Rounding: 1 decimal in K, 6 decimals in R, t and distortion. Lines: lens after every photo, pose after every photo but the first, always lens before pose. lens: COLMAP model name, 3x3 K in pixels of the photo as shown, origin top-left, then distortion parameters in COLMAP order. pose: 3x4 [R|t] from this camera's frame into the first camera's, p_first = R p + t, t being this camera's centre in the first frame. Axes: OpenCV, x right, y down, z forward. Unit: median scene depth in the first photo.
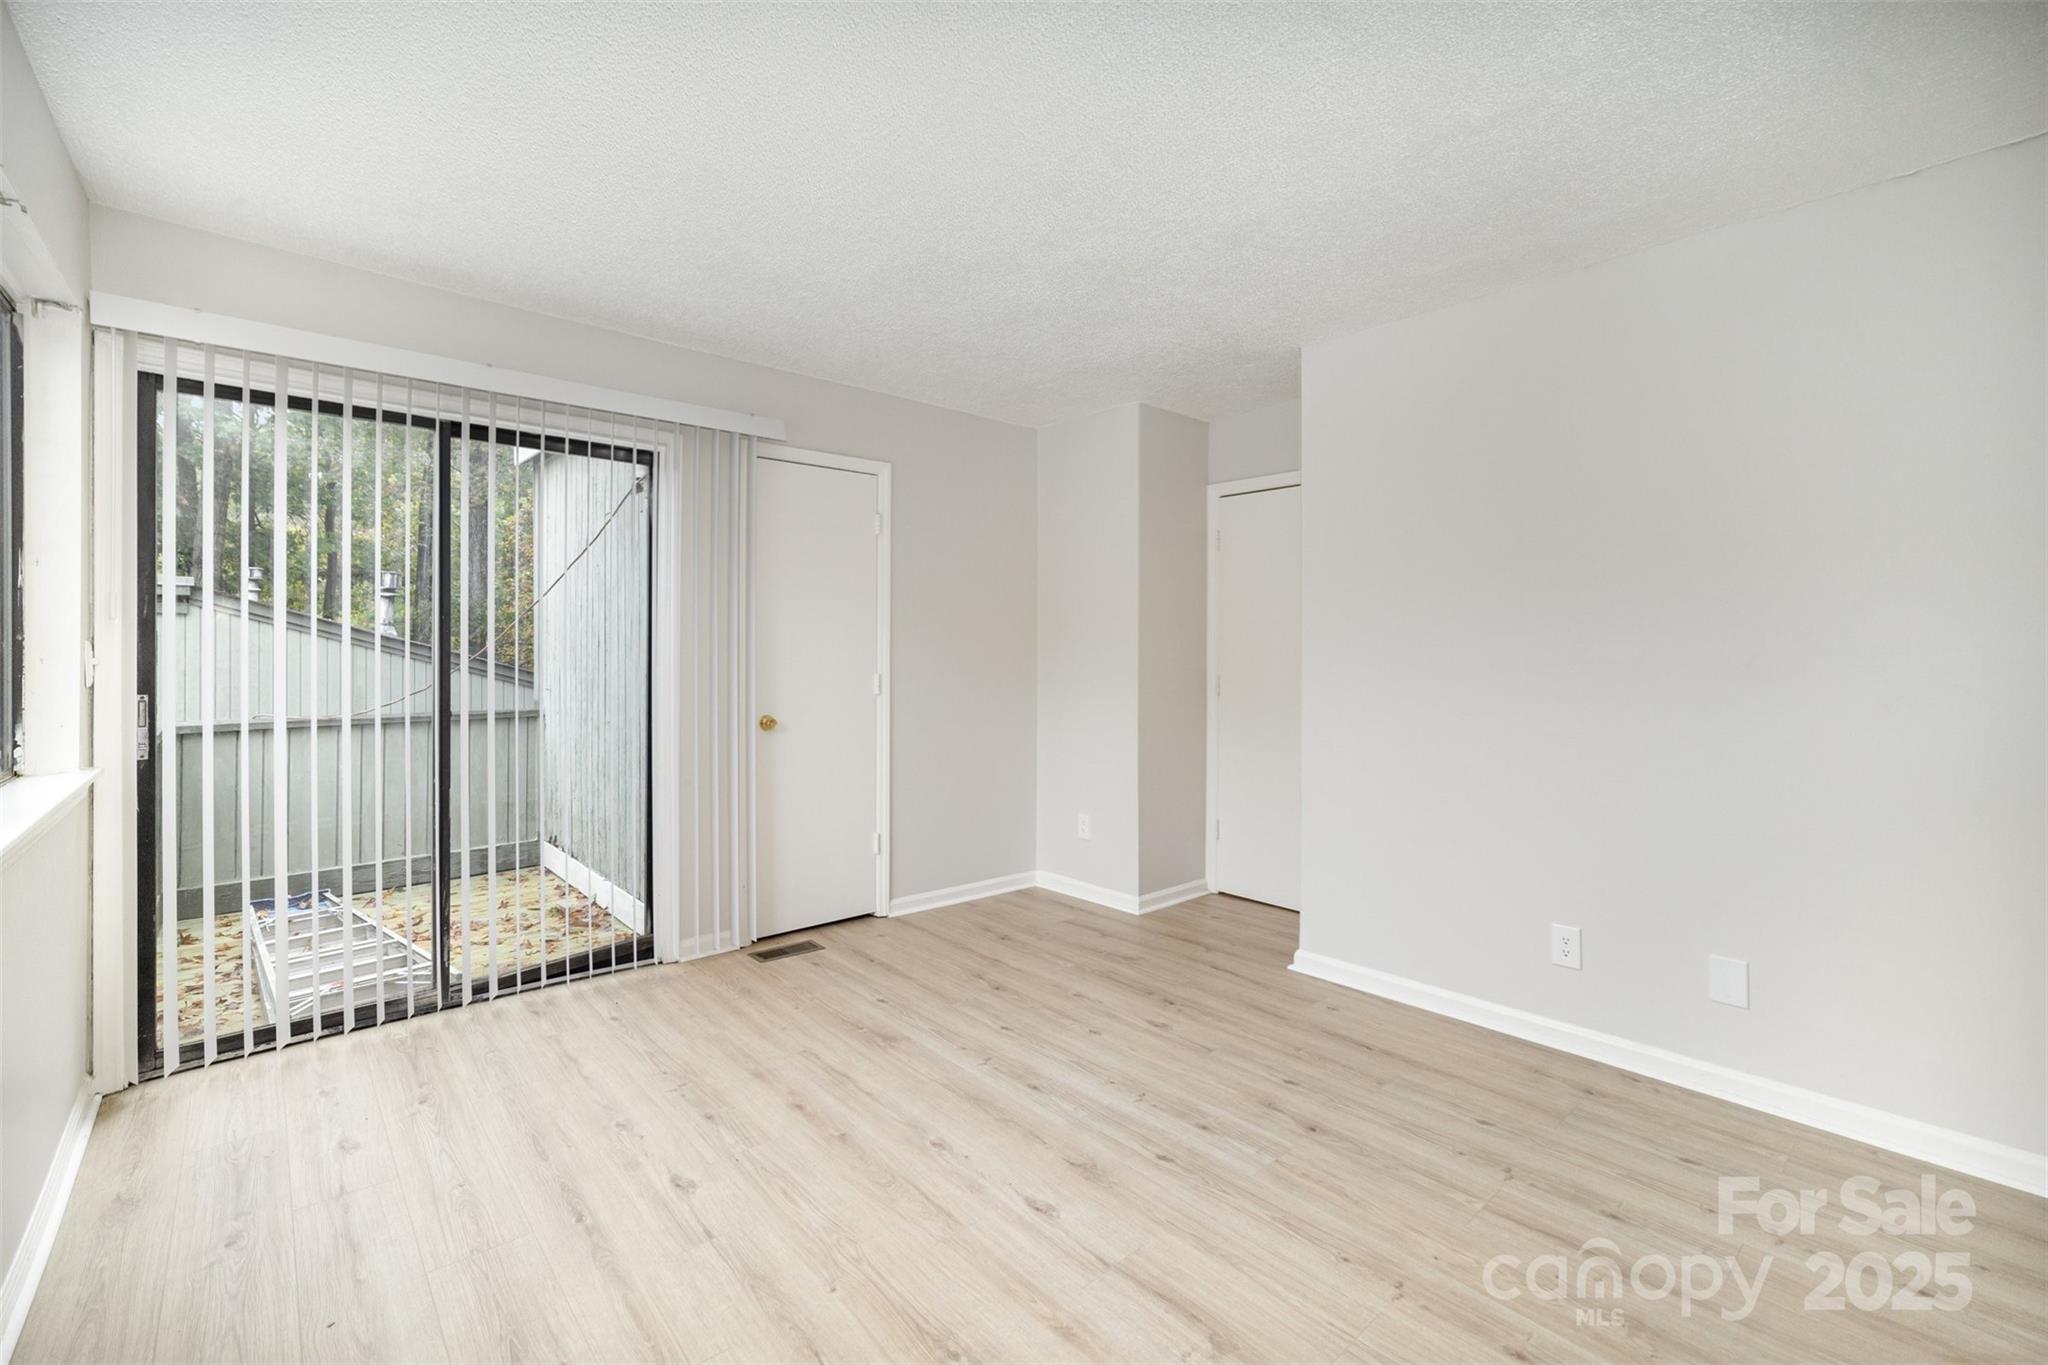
lens RADIAL K [[847.6, 0, 1030.5], [0, 847.6, 658.2], [0, 0, 1]] dist [0.000150, 0.000213]
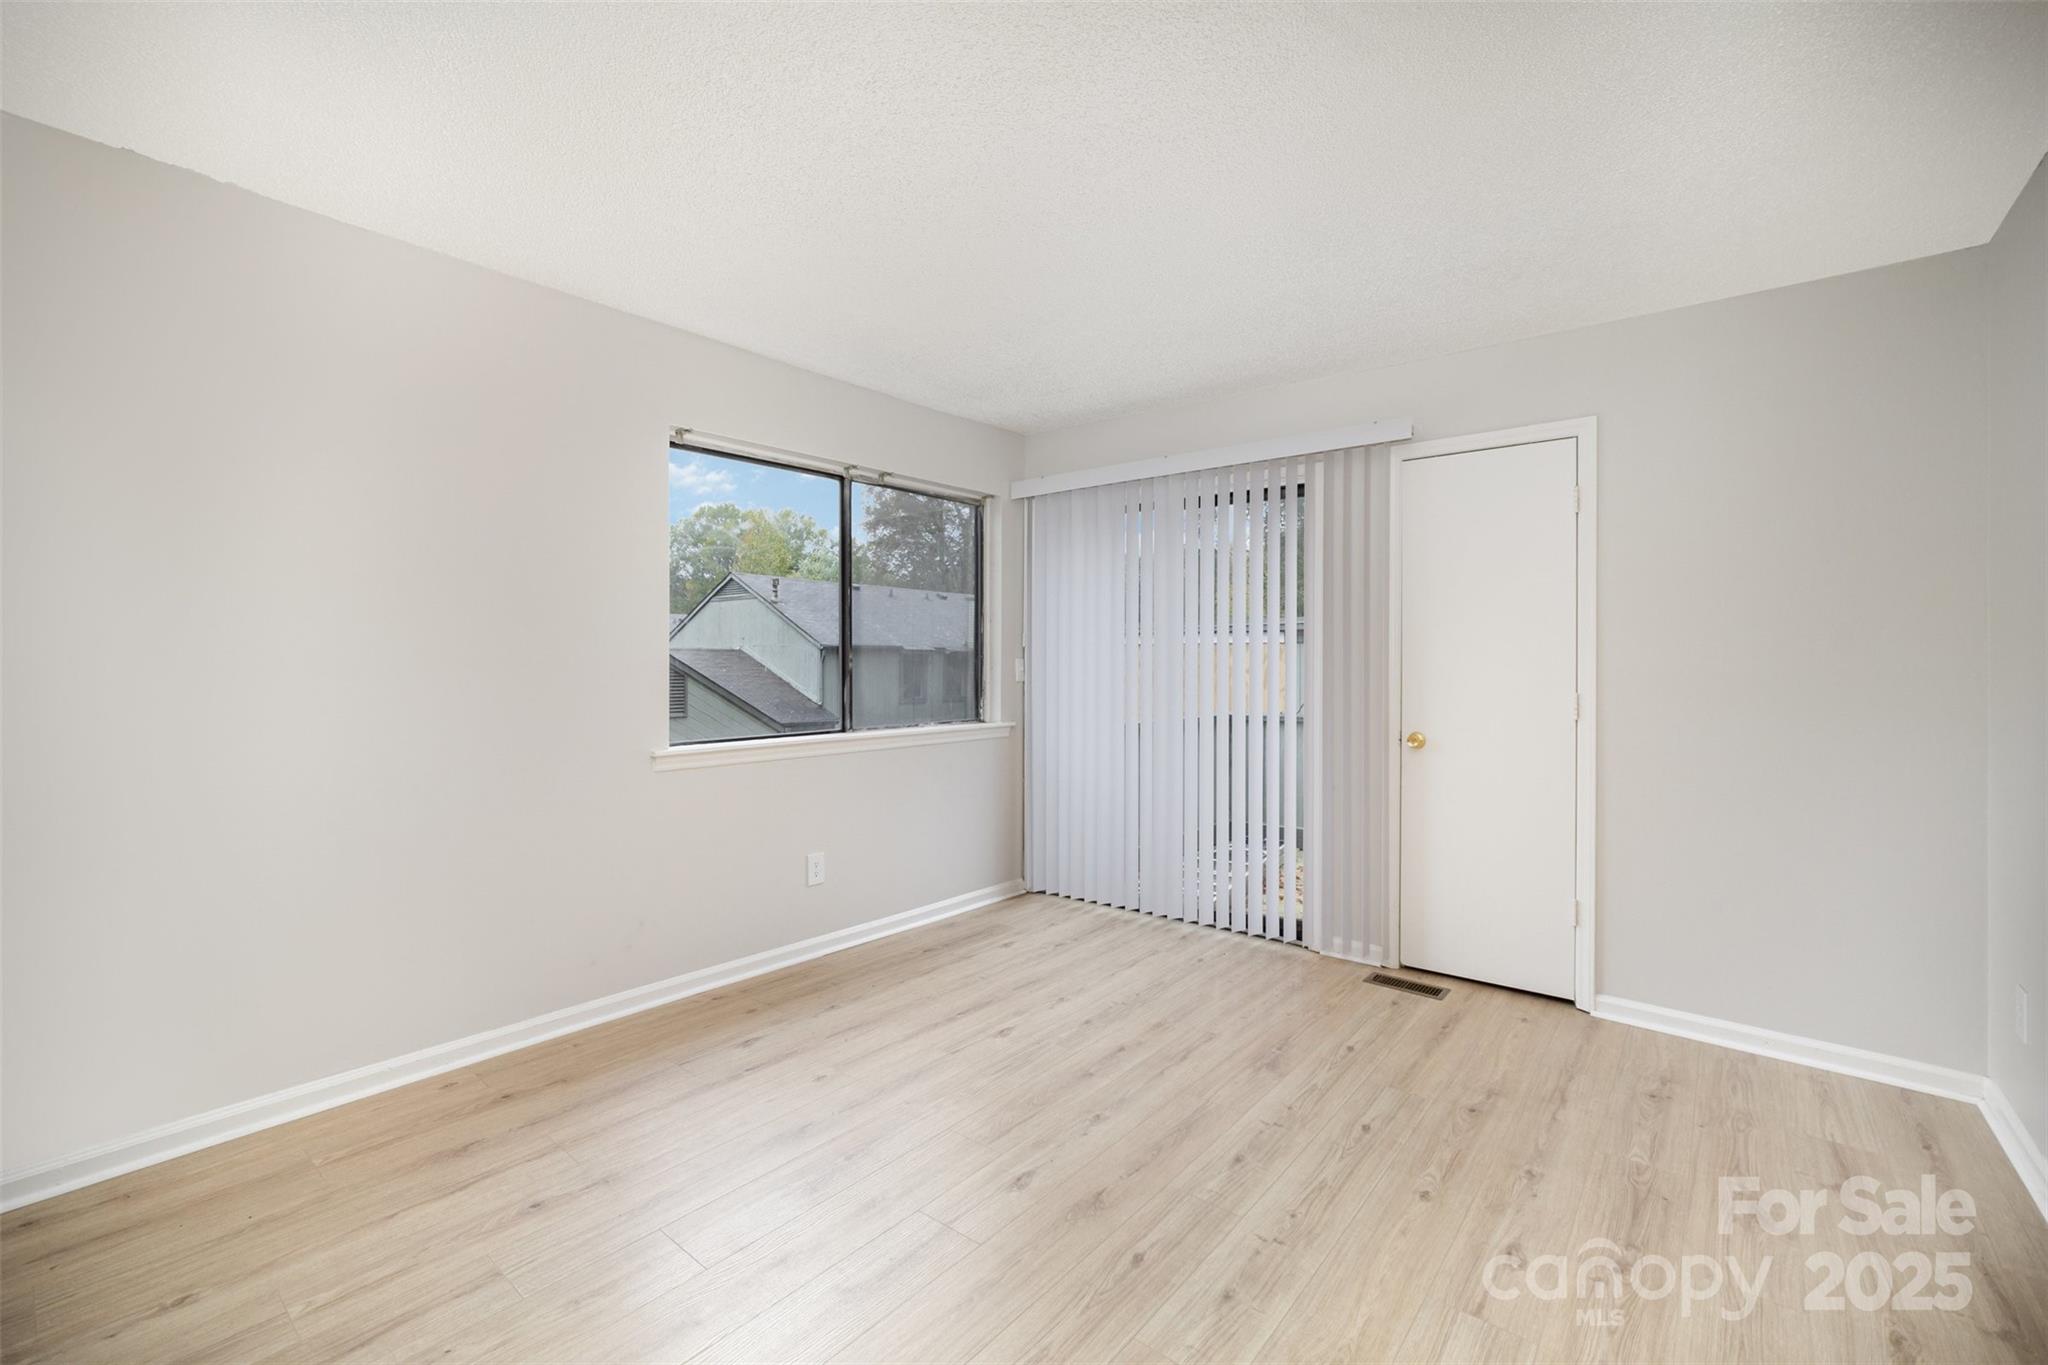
lens RADIAL K [[847.6, 0, 1030.5], [0, 847.6, 658.2], [0, 0, 1]] dist [0.000150, 0.000213]
pose [[0.201301, -0.010767, -0.979470, 0.659779], [-0.012048, 0.999837, -0.013467, 0.004336], [0.979455, 0.014512, 0.201138, 0.488427]]
